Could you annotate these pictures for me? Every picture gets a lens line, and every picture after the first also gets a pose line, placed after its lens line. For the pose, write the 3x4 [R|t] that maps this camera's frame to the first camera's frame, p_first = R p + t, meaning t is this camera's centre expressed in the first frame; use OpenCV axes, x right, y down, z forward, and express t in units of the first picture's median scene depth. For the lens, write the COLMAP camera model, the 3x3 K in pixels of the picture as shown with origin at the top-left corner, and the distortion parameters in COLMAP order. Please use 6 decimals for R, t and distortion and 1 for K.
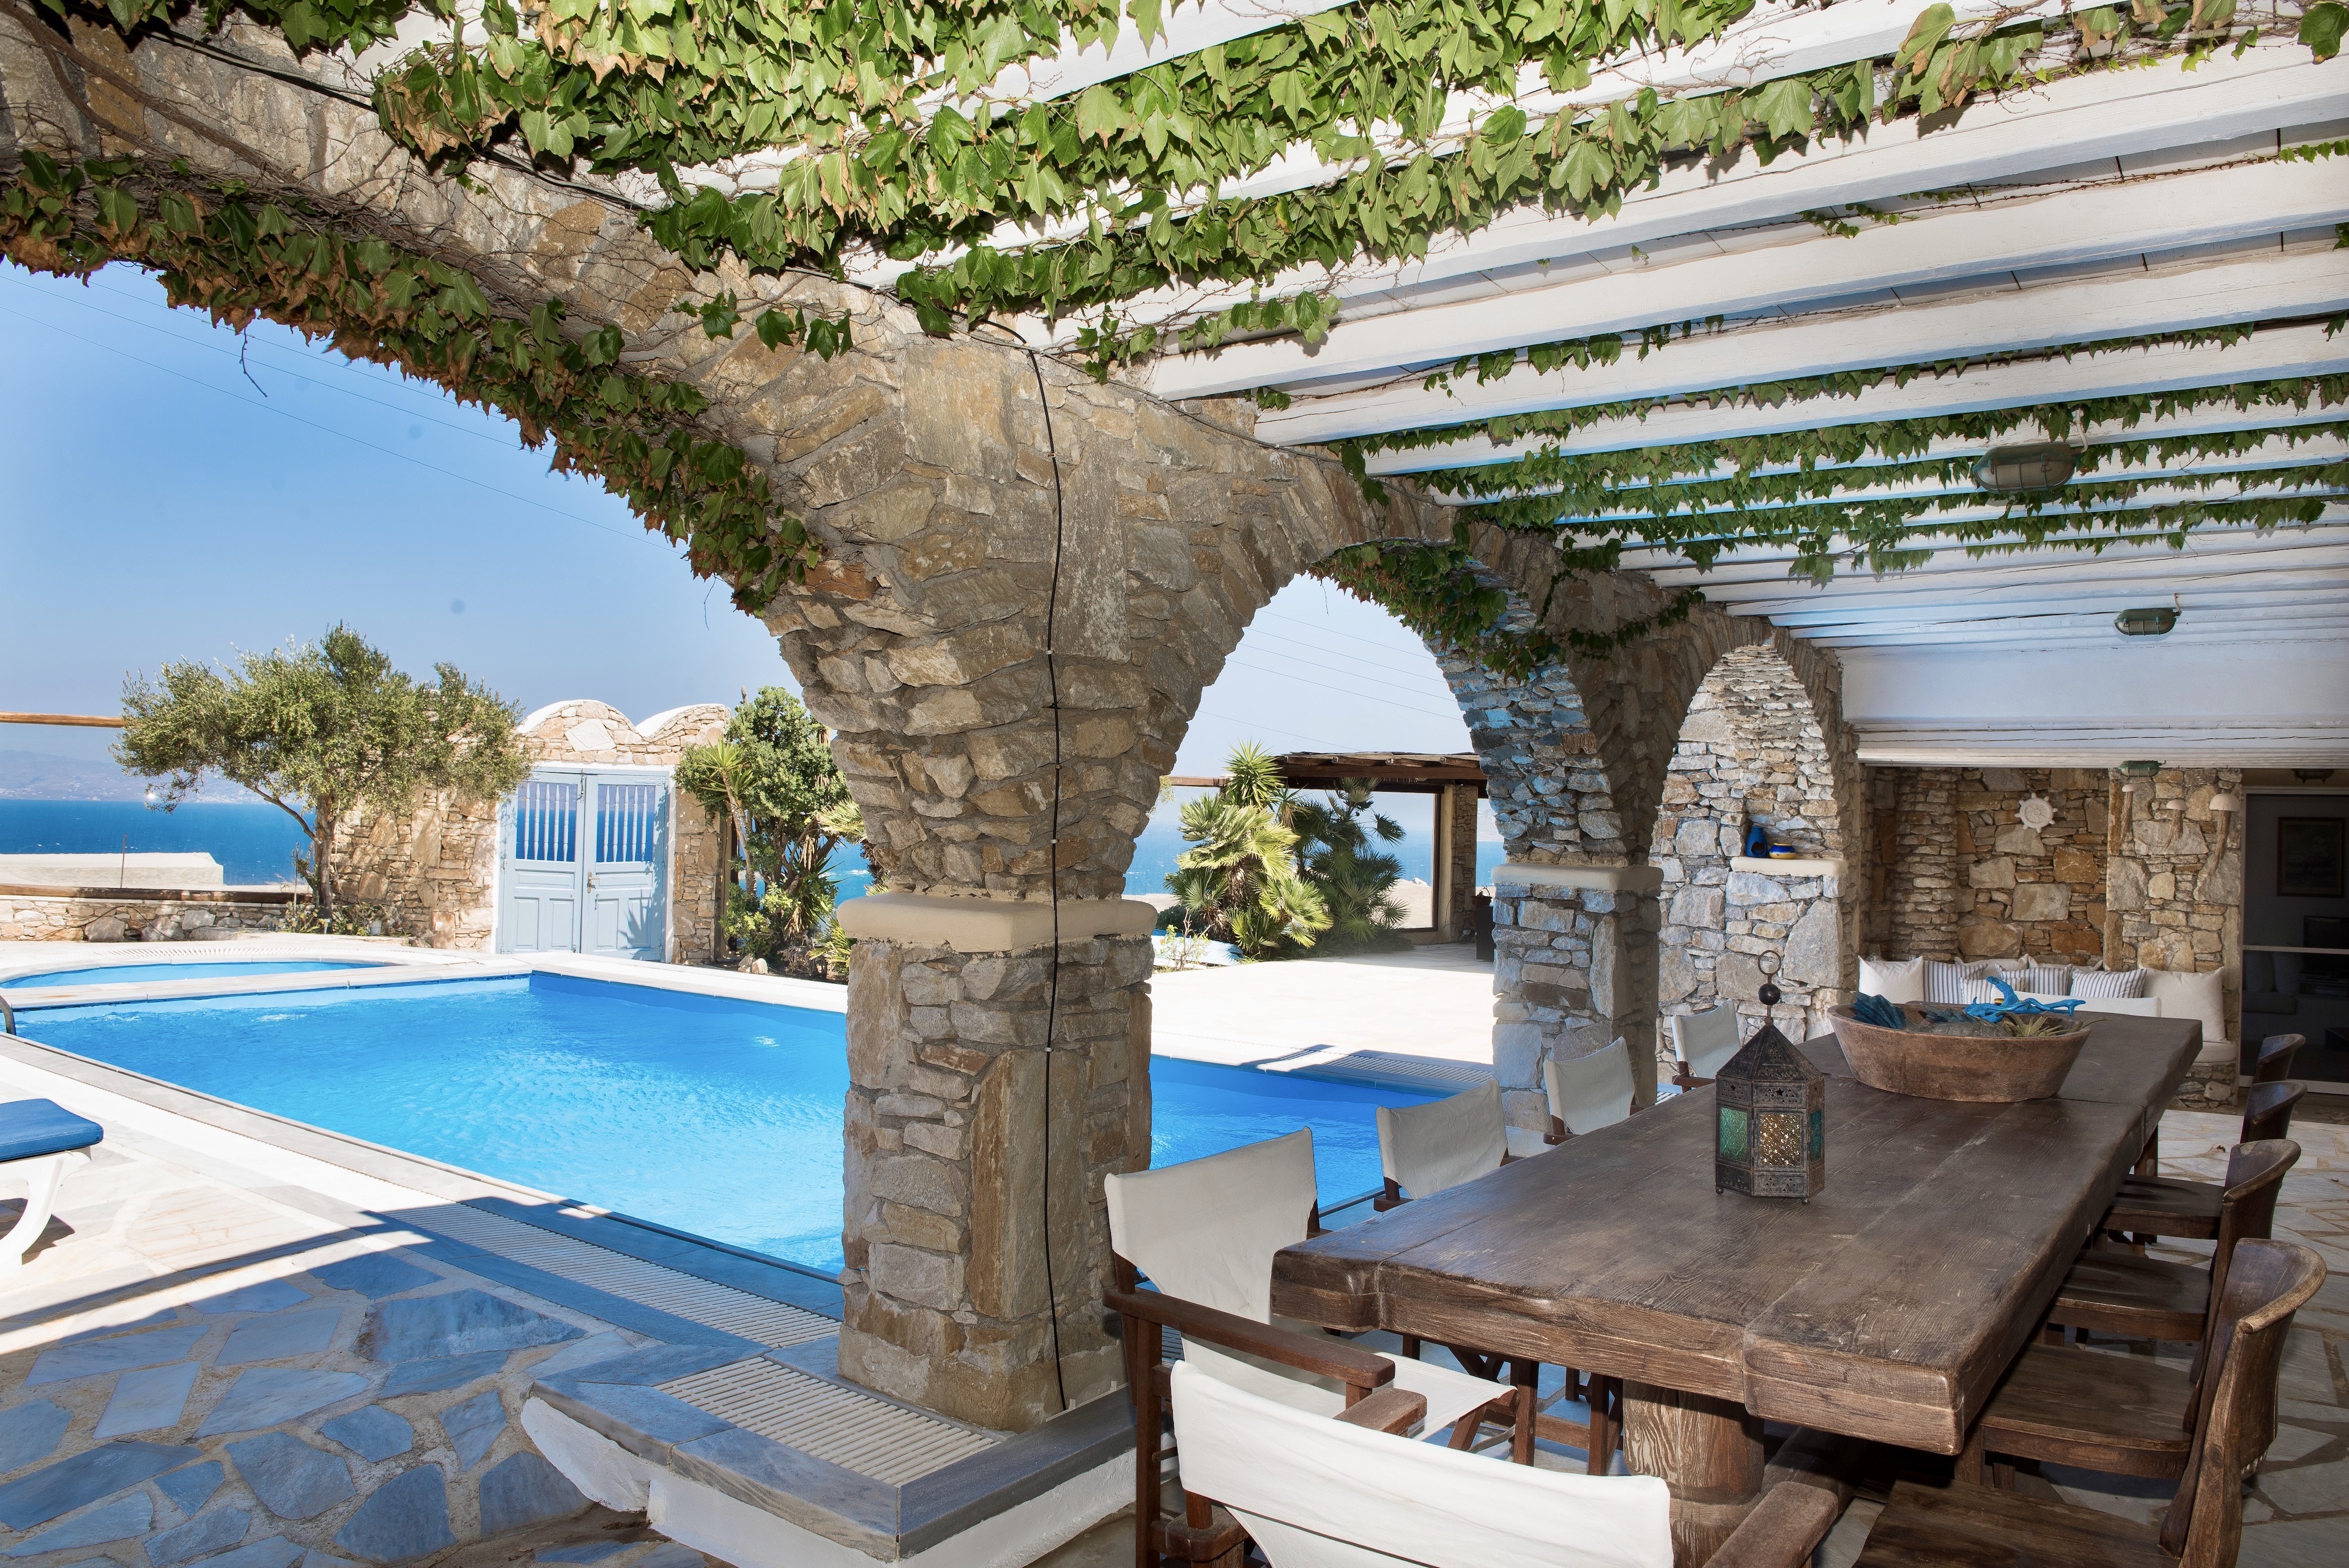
lens RADIAL K [[1620.1, 0, 1174.5], [0, 1620.1, 784.0], [0, 0, 1]] dist [-0.002129, -0.004886]
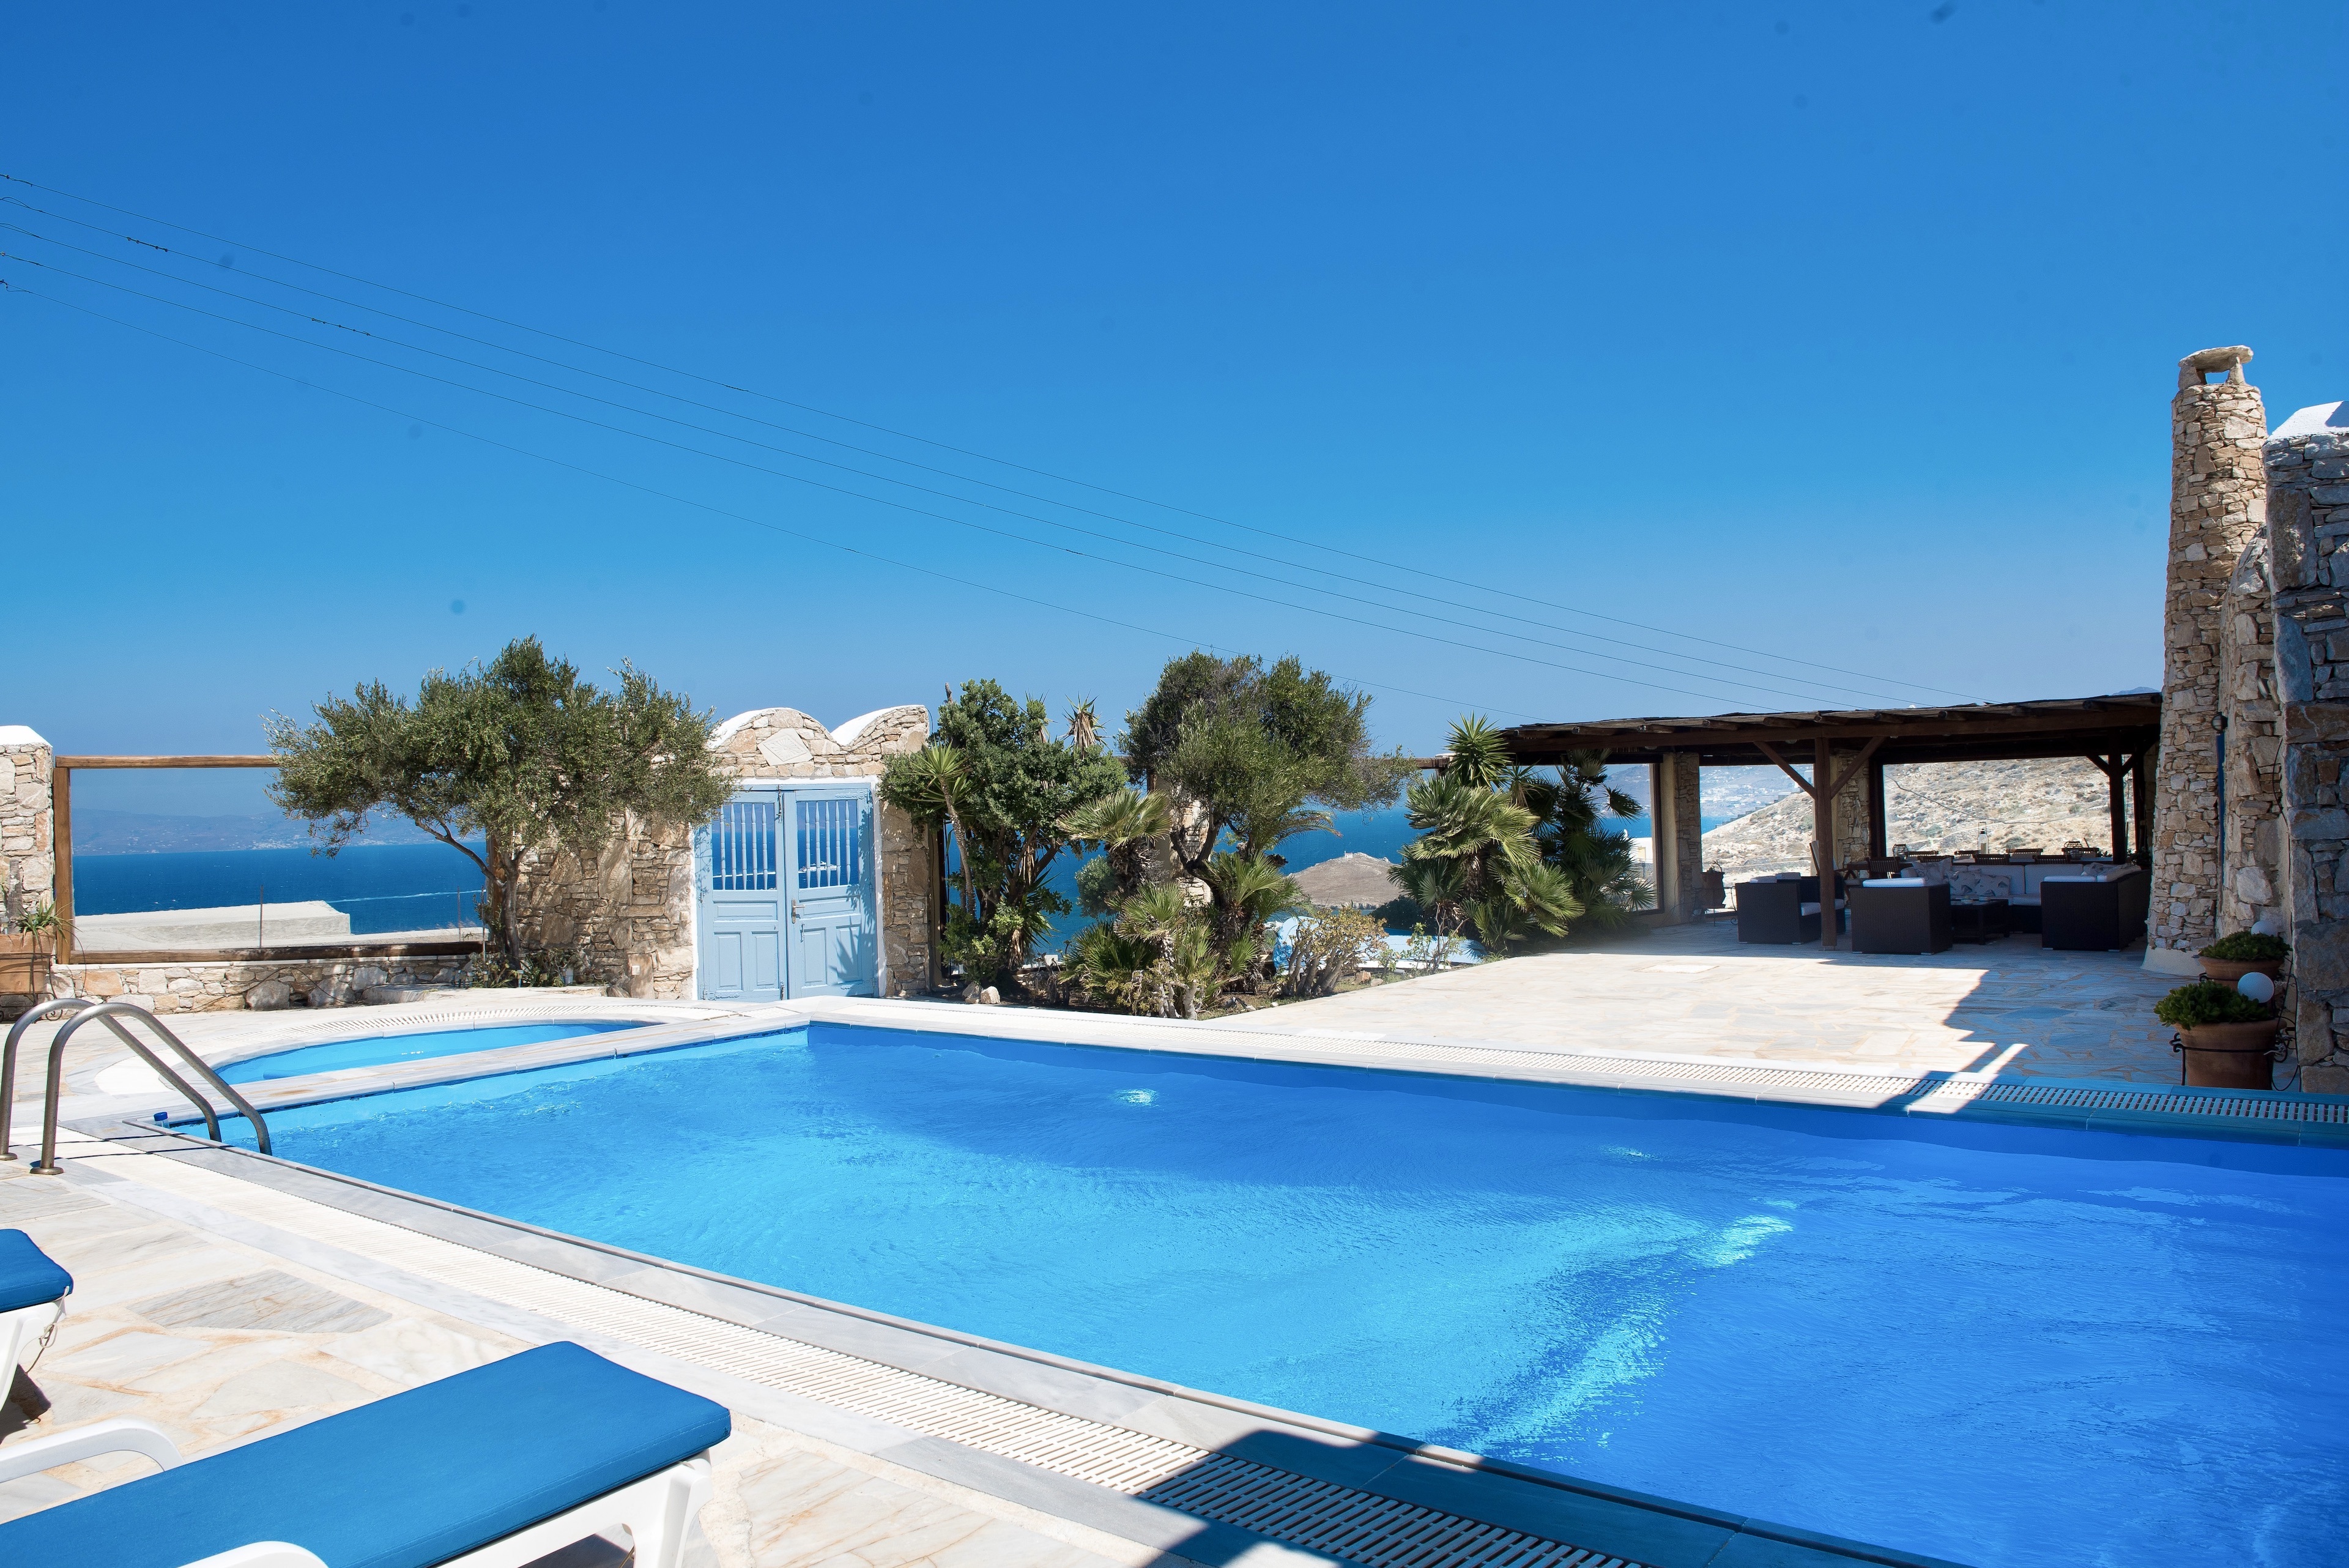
lens RADIAL K [[1610.5, 0, 1174.5], [0, 1610.5, 784.0], [0, 0, 1]] dist [-0.004004, 0.001449]
pose [[0.998364, -0.055641, -0.013187, -0.133724], [0.055697, 0.998440, 0.003877, -0.001185], [0.012950, -0.004605, 0.999906, 0.113845]]
